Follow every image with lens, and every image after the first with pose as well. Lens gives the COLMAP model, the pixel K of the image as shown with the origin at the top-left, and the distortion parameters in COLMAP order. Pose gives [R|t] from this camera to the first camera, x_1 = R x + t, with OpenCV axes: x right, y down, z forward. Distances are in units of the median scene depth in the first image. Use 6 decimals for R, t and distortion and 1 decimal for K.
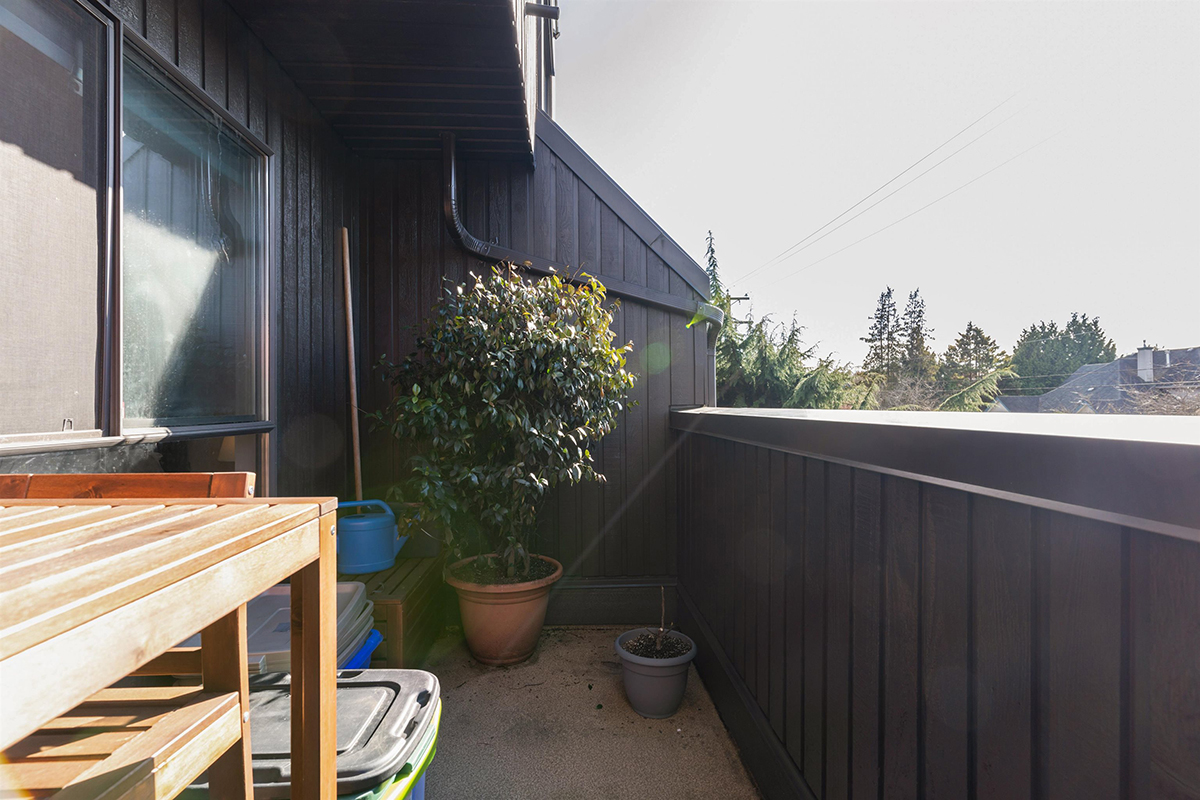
lens RADIAL K [[559.9, 0, 593.8], [0, 559.9, 409.7], [0, 0, 1]] dist [-0.000769, -0.000670]
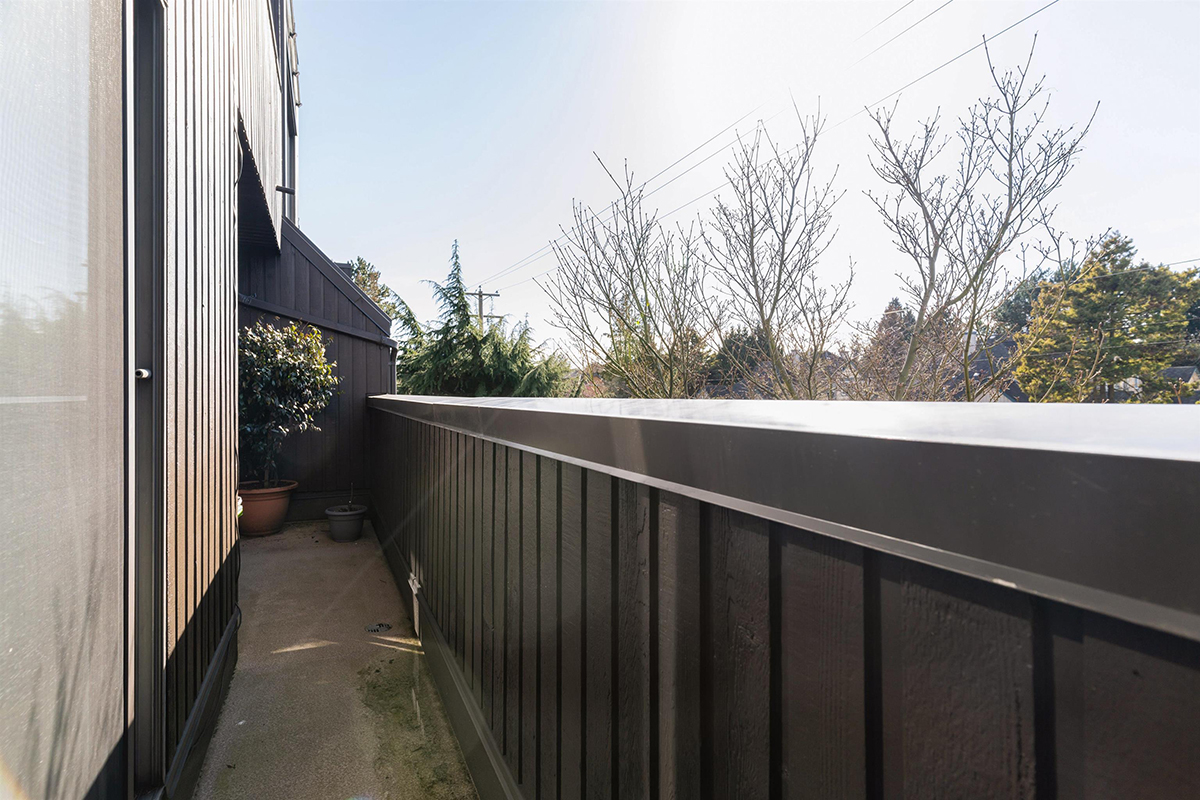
lens RADIAL K [[574.5, 0, 579.7], [0, 574.5, 394.2], [0, 0, 1]] dist [0.010172, 0.000215]
pose [[0.930126, -0.000384, 0.367239, 0.122669], [0.002497, 0.999983, -0.005279, 0.007992], [-0.367231, 0.005827, 0.930111, -1.232392]]
